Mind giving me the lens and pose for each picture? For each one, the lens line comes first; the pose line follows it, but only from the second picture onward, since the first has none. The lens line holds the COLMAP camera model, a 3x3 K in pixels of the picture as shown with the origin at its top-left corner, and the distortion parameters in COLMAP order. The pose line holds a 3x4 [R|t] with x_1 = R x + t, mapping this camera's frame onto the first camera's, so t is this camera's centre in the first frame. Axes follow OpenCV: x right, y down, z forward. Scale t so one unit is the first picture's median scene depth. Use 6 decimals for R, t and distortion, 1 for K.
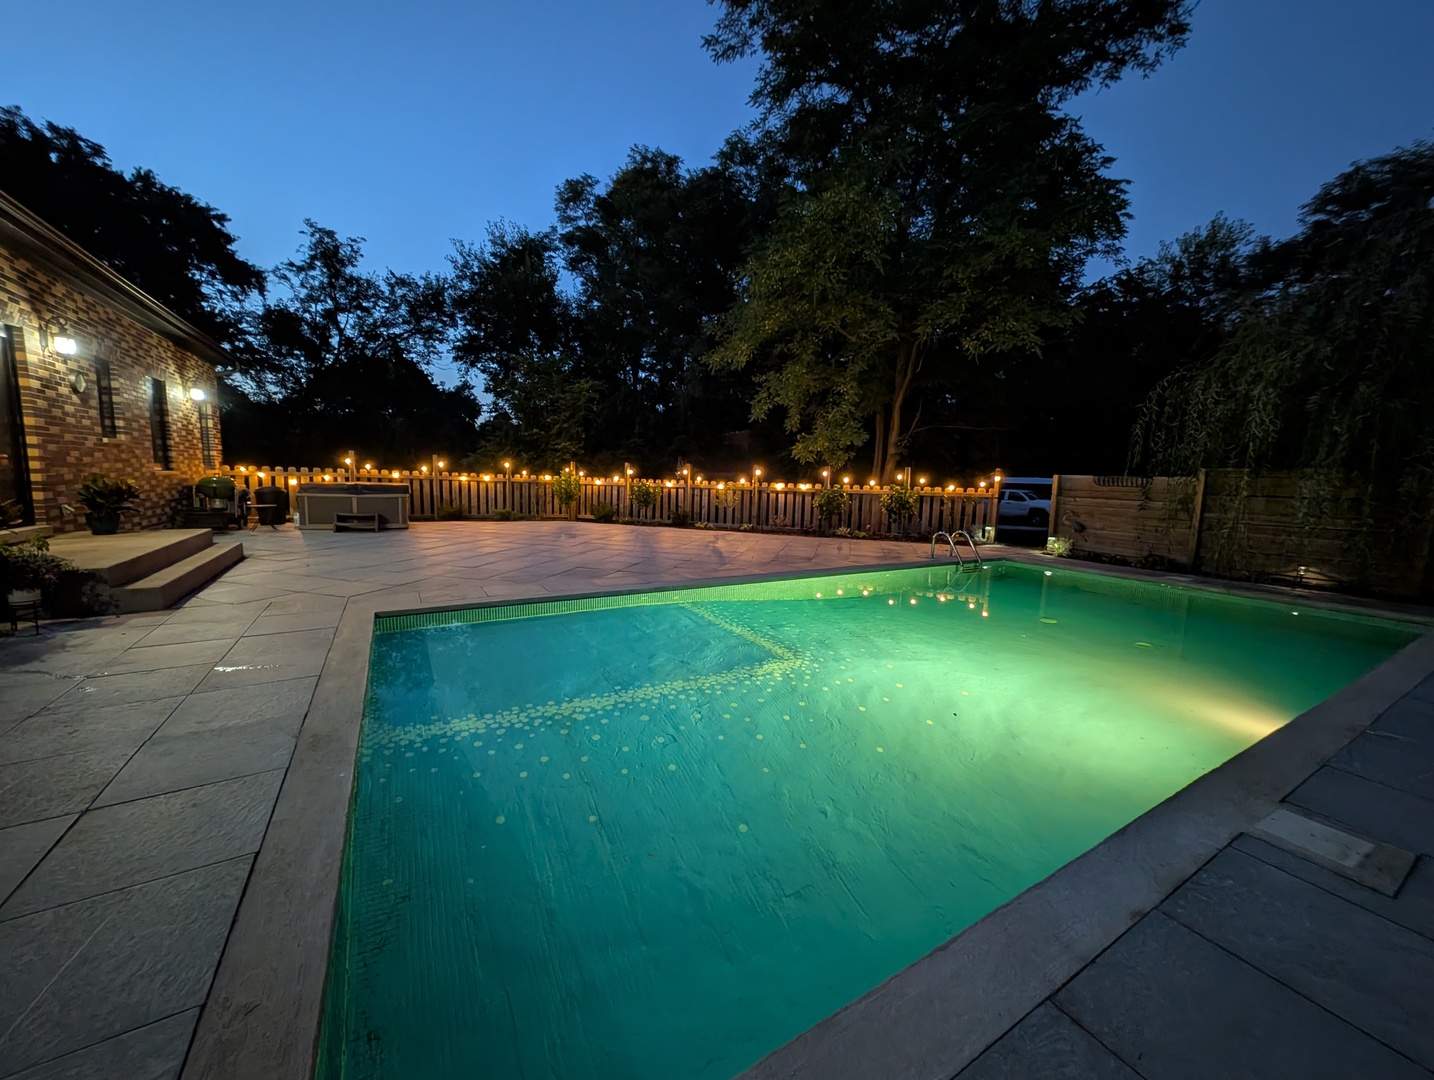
lens RADIAL K [[528.5, 0, 715.3], [0, 528.5, 530.5], [0, 0, 1]] dist [-0.000948, 0.000092]
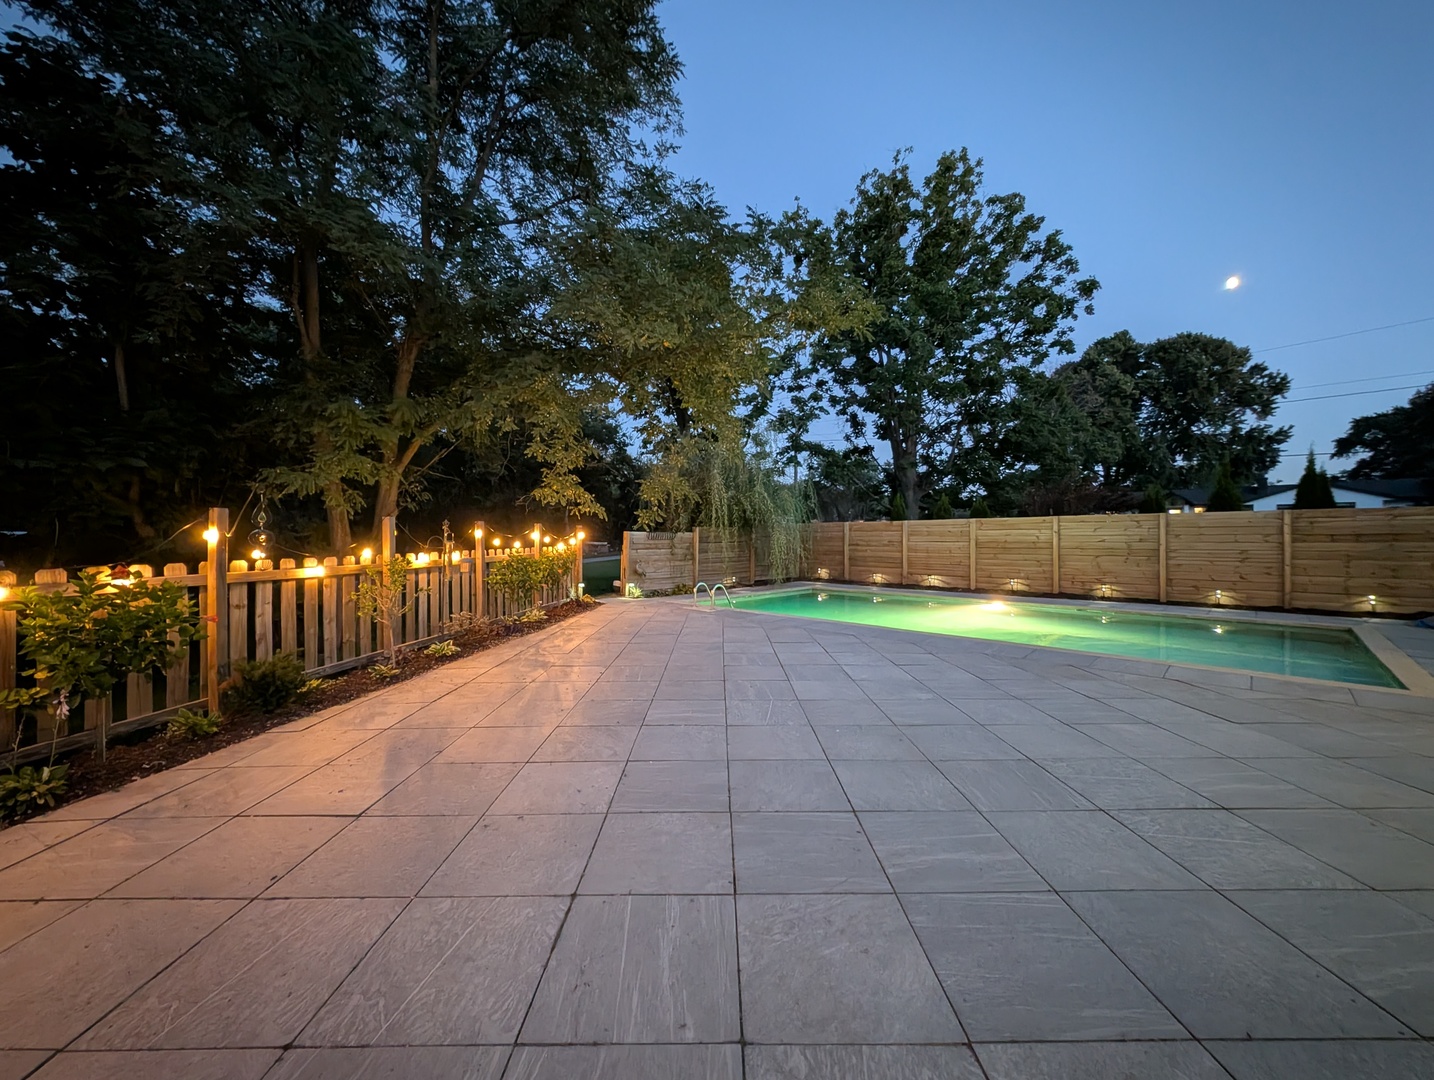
lens RADIAL K [[528.5, 0, 715.3], [0, 528.5, 530.5], [0, 0, 1]] dist [-0.000948, 0.000092]
pose [[-0.290435, -0.011536, 0.956825, -0.457492], [0.090738, 0.995090, 0.039540, -0.110499], [-0.952583, 0.098305, -0.287962, 0.924762]]
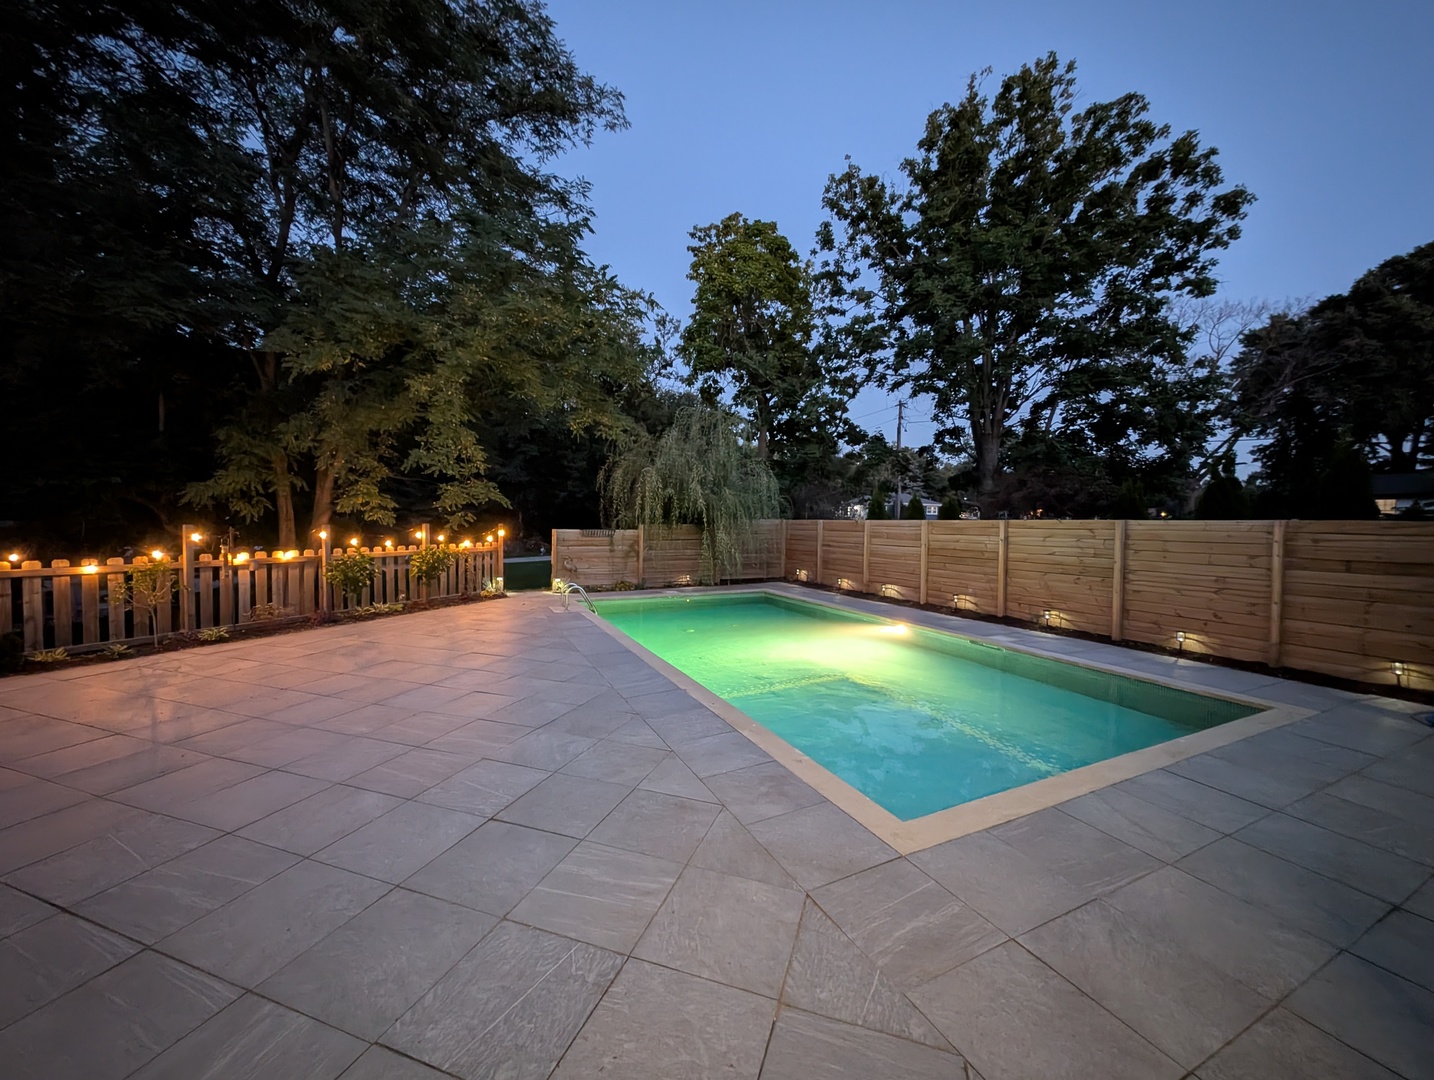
lens RADIAL K [[528.5, 0, 715.3], [0, 528.5, 530.5], [0, 0, 1]] dist [-0.000948, 0.000092]
pose [[0.021057, -0.041712, 0.998908, -0.486465], [0.089147, 0.995228, 0.039680, -0.094814], [-0.995796, 0.088214, 0.024675, 0.469699]]
